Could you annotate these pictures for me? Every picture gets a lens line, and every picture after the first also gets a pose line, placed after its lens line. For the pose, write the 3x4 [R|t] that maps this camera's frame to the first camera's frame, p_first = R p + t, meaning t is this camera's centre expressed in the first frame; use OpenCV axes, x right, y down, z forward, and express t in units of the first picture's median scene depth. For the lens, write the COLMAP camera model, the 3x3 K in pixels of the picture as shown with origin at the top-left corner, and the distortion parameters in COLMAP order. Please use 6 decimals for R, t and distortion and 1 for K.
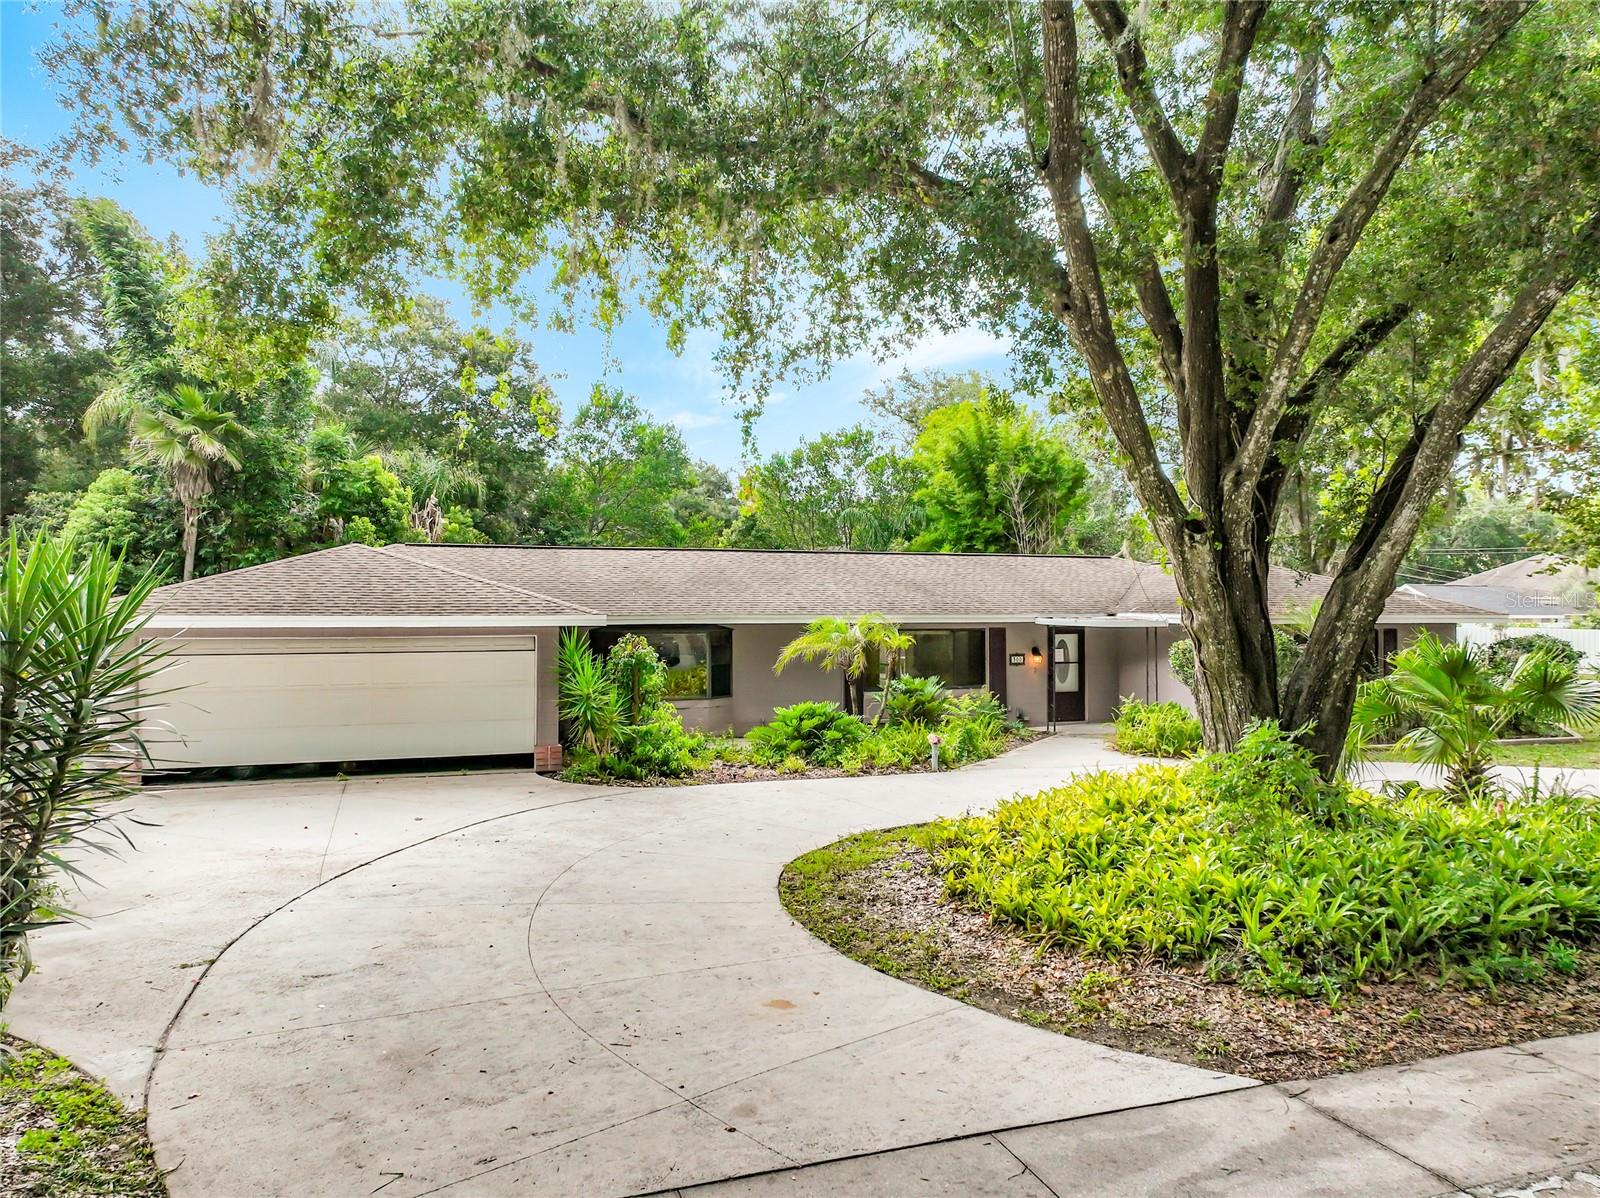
lens RADIAL K [[1121.5, 0, 800.4], [0, 1121.5, 553.6], [0, 0, 1]] dist [0.004378, 0.003450]
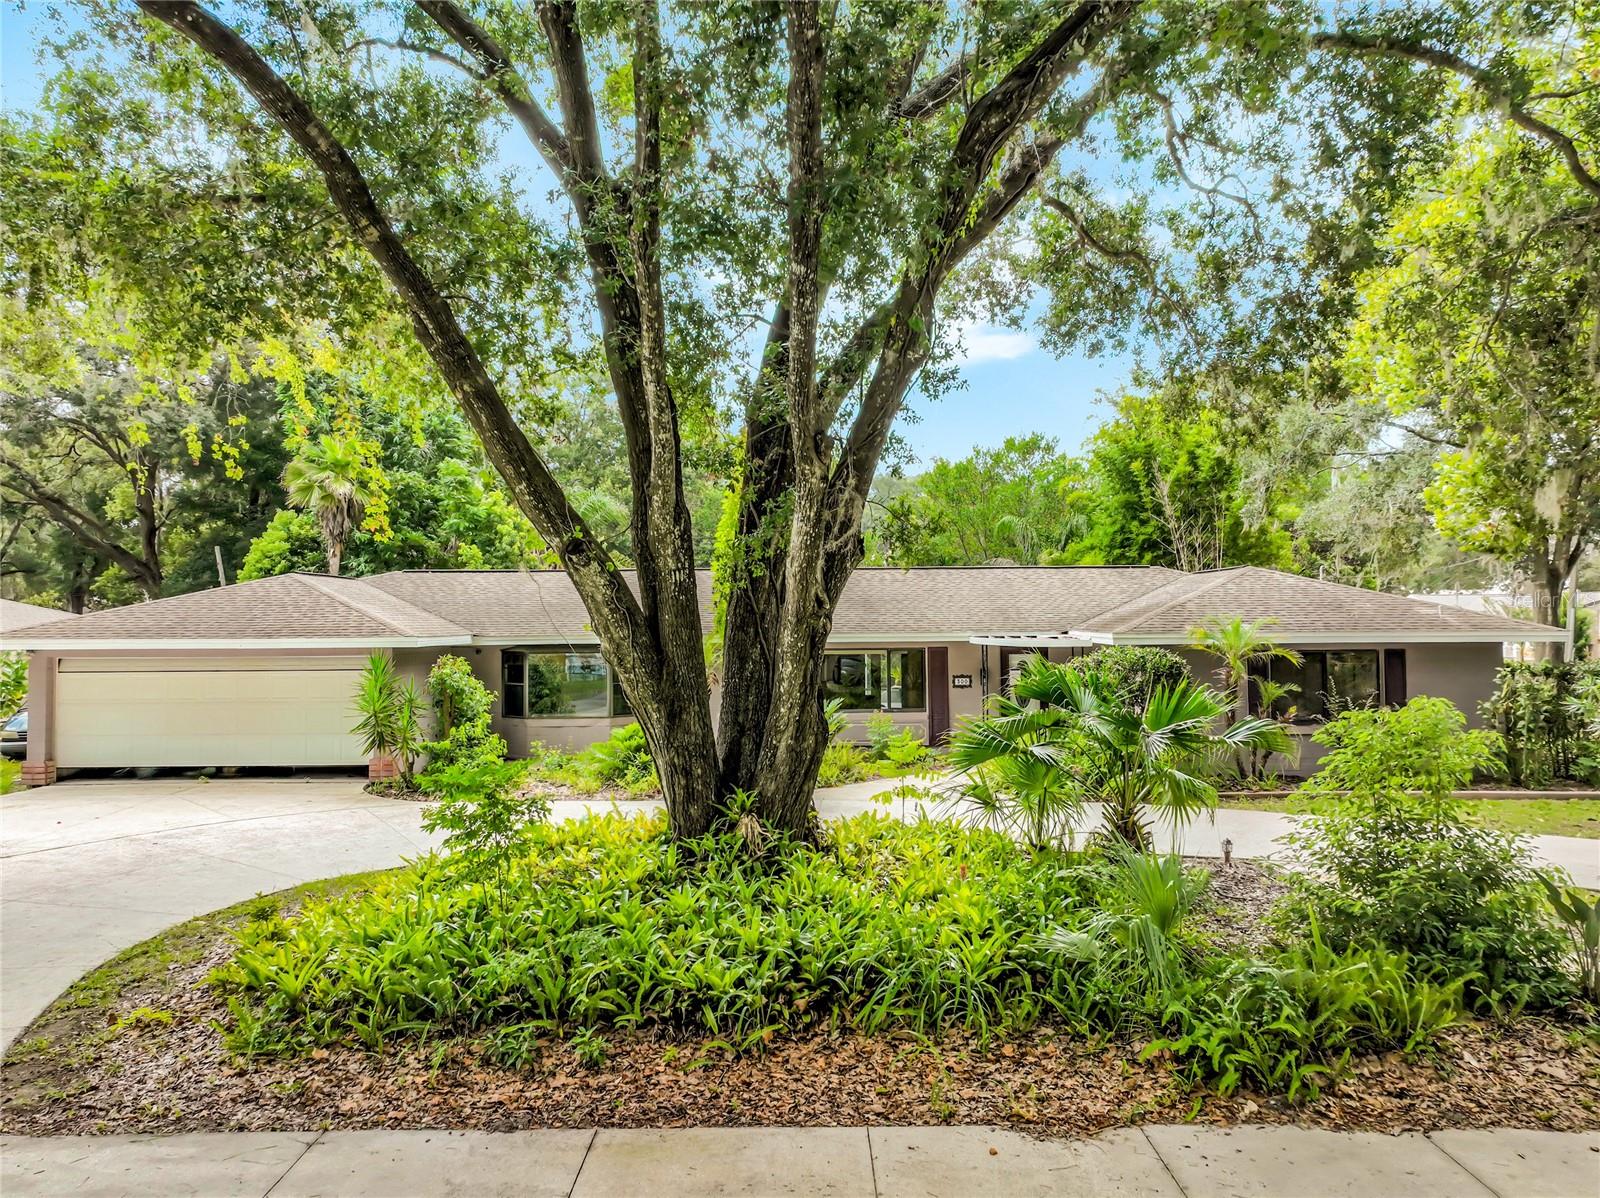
lens RADIAL K [[1125.6, 0, 811.1], [0, 1125.6, 590.8], [0, 0, 1]] dist [0.005751, 0.007267]
pose [[0.946735, -0.014599, -0.321682, 0.370429], [0.021380, 0.999617, 0.017556, 0.000203], [0.321302, -0.023499, 0.946685, 0.081707]]
